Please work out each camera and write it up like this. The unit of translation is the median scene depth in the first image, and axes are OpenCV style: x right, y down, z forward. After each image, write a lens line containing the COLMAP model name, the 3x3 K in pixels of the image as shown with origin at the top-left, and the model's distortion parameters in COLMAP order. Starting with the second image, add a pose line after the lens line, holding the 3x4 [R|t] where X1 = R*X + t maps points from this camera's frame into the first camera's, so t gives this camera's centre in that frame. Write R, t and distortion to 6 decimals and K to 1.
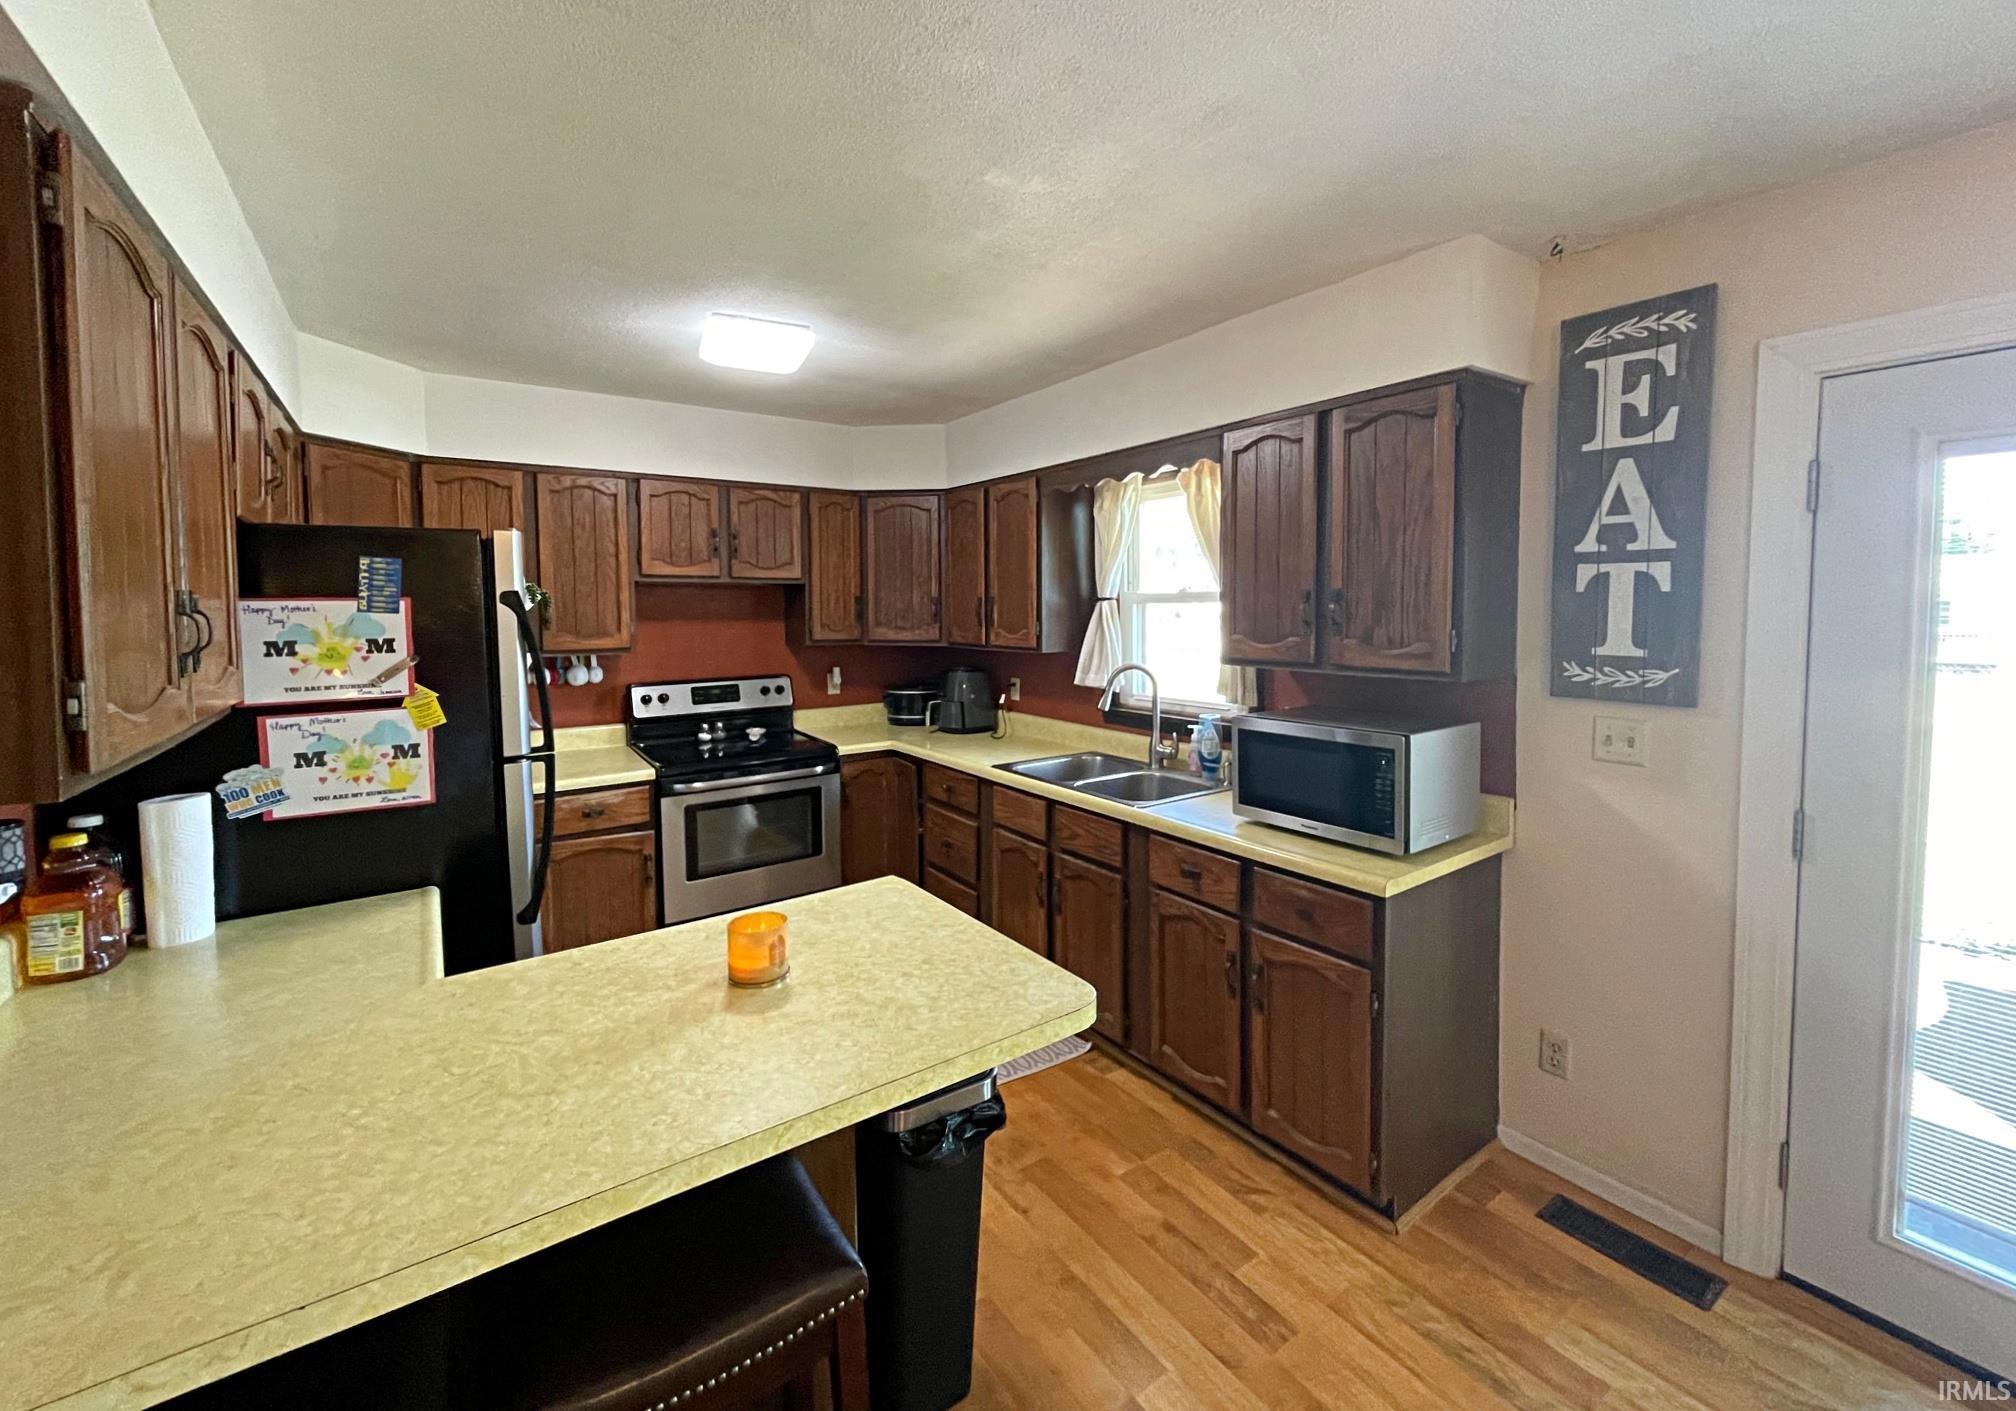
lens RADIAL K [[818.0, 0, 1052.1], [0, 818.0, 641.2], [0, 0, 1]] dist [0.005890, -0.000845]
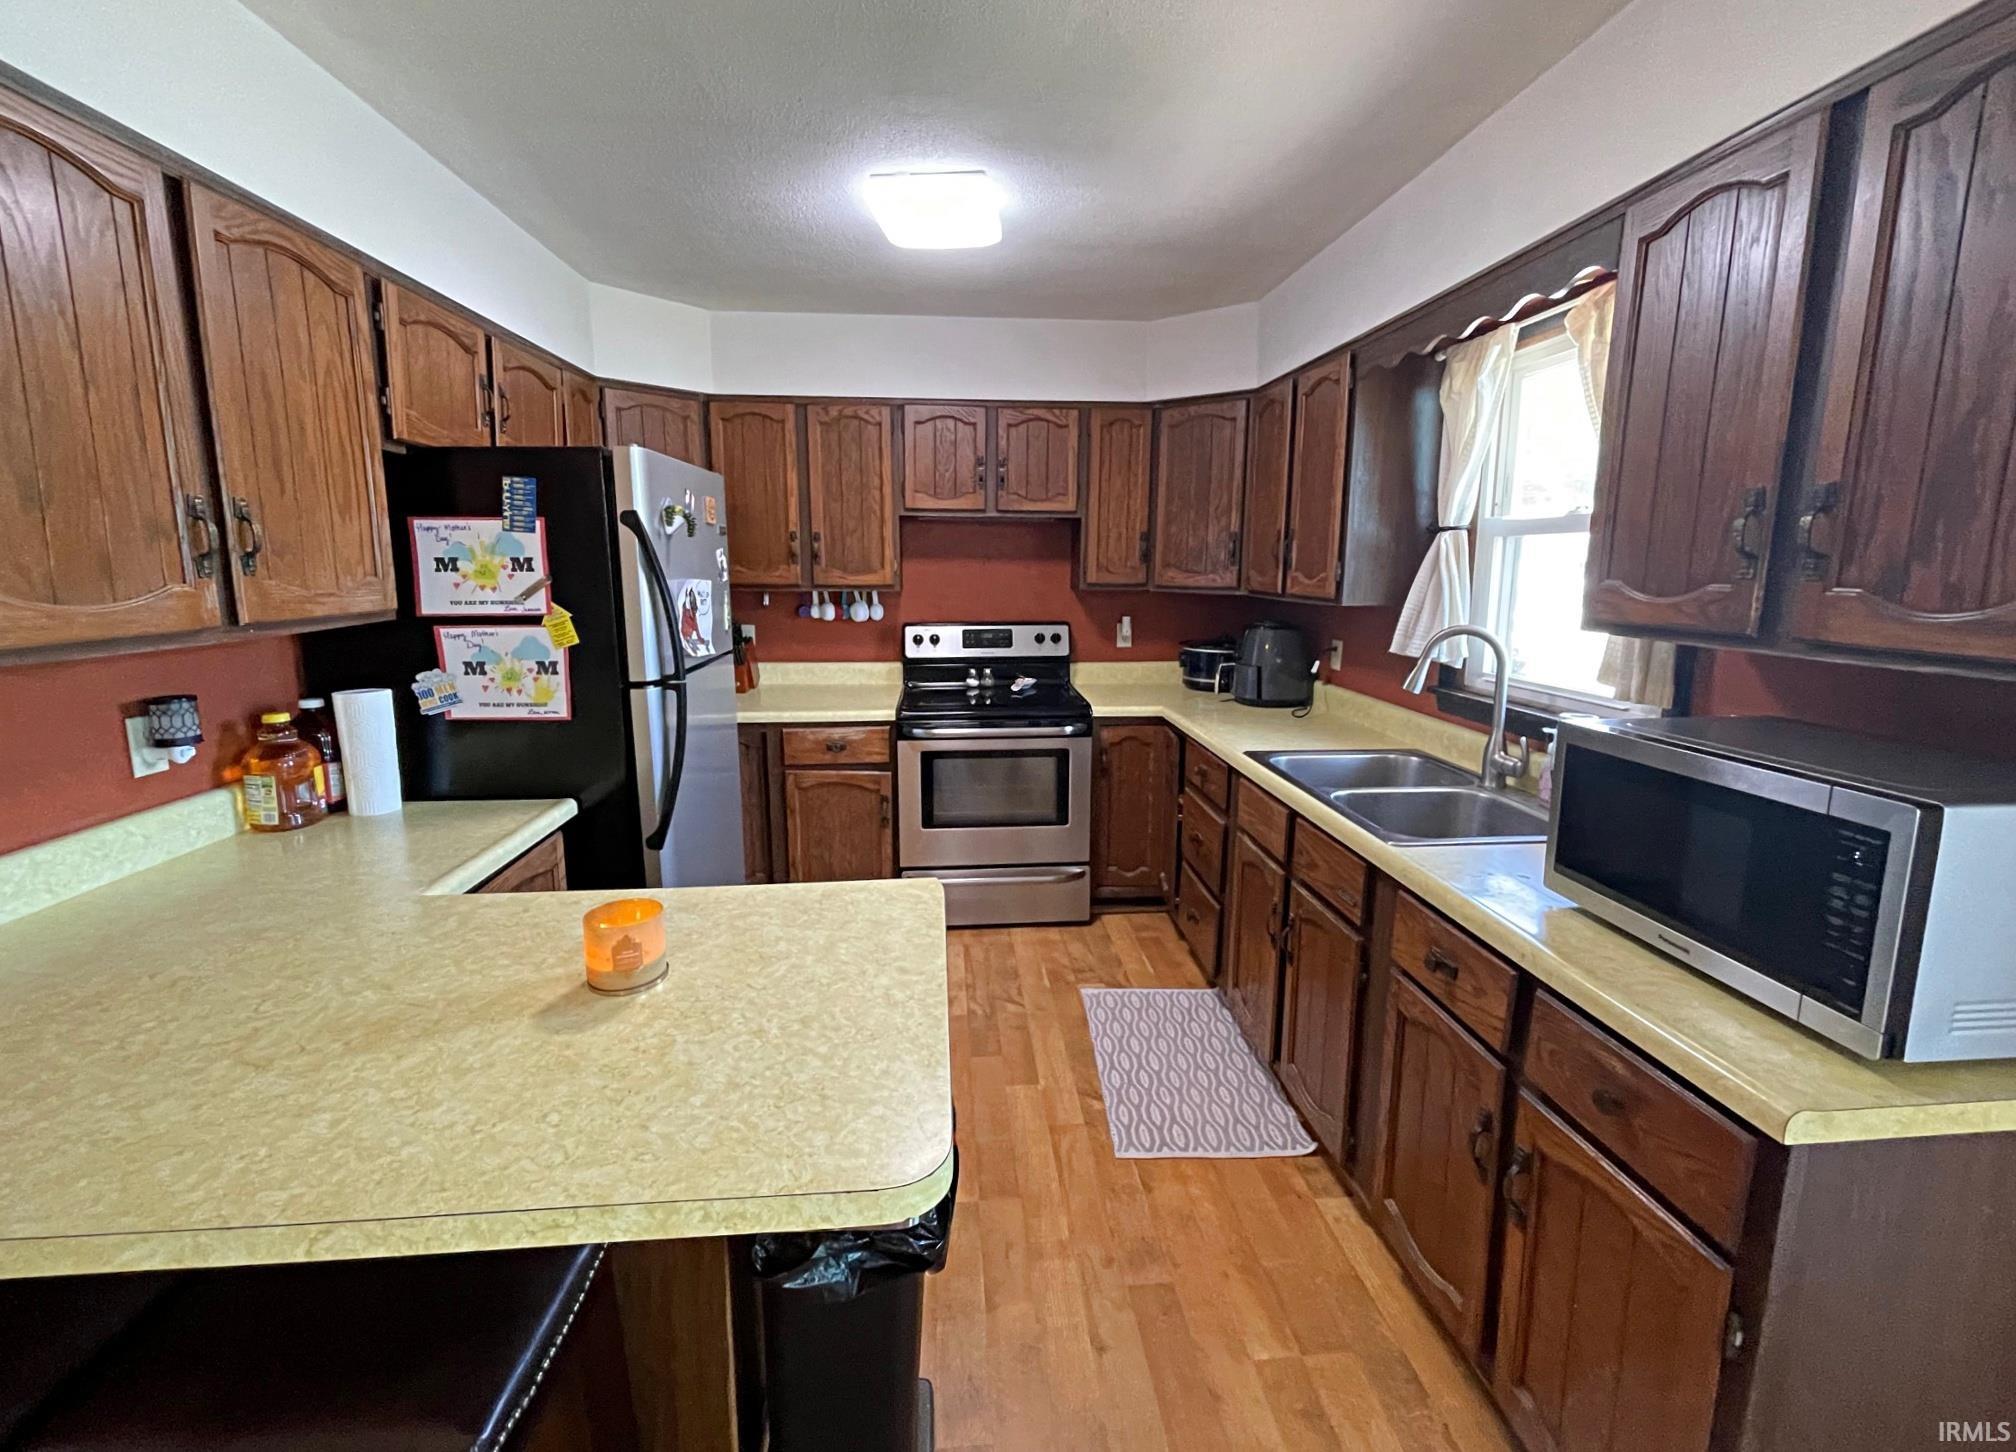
lens RADIAL K [[848.3, 0, 1018.5], [0, 848.3, 693.0], [0, 0, 1]] dist [0.001072, 0.000055]
pose [[0.846223, 0.090604, -0.525070, 0.213333], [-0.031141, 0.992162, 0.121015, 0.012796], [0.531919, -0.086055, 0.842411, 0.306734]]
